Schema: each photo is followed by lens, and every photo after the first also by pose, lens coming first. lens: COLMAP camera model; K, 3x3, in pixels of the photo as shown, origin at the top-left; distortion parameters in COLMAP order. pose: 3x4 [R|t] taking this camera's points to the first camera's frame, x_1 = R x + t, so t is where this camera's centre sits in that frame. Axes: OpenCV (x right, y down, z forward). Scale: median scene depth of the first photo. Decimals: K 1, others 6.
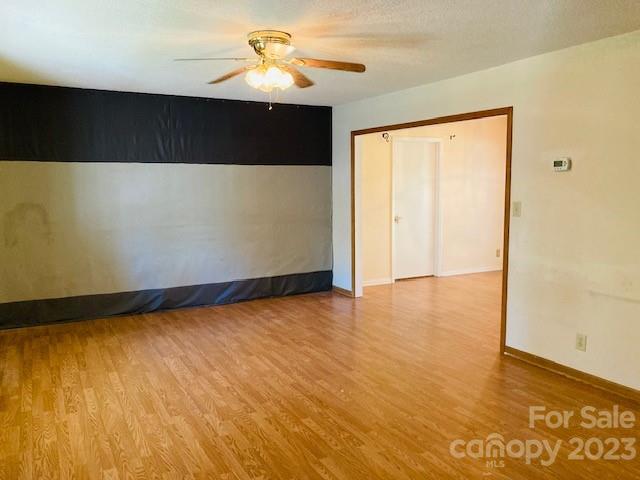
lens RADIAL K [[528.9, 0, 318.2], [0, 528.9, 241.6], [0, 0, 1]] dist [0.042029, -0.043459]
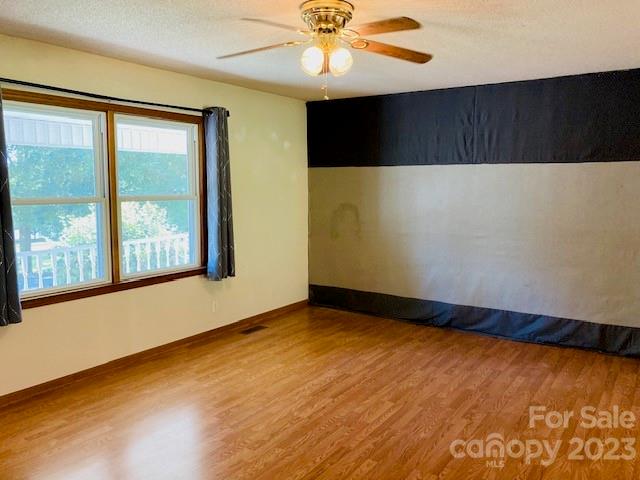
lens RADIAL K [[528.9, 0, 317.4], [0, 528.9, 243.2], [0, 0, 1]] dist [0.042029, -0.043459]
pose [[0.470180, 0.111344, -0.875519, 0.424338], [-0.104588, 0.992049, 0.069997, -0.060021], [0.876351, 0.058657, 0.478087, 0.411672]]
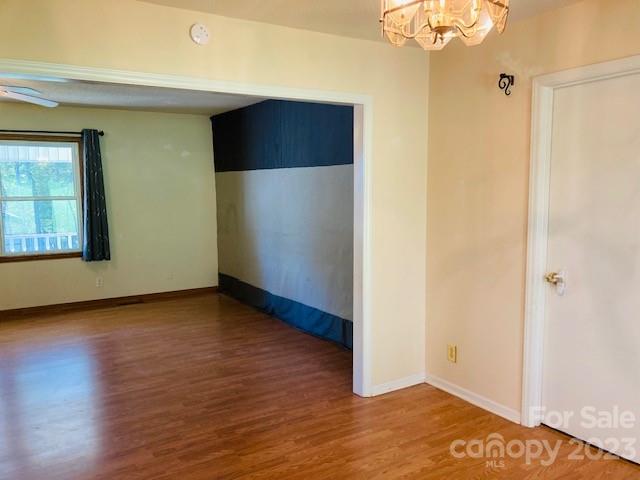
lens RADIAL K [[528.9, 0, 316.2], [0, 528.9, 235.5], [0, 0, 1]] dist [0.042029, -0.043459]
pose [[0.064021, 0.102514, -0.992669, 0.769932], [-0.101440, 0.990226, 0.095719, -0.139231], [0.992780, 0.094568, 0.073794, 1.123842]]
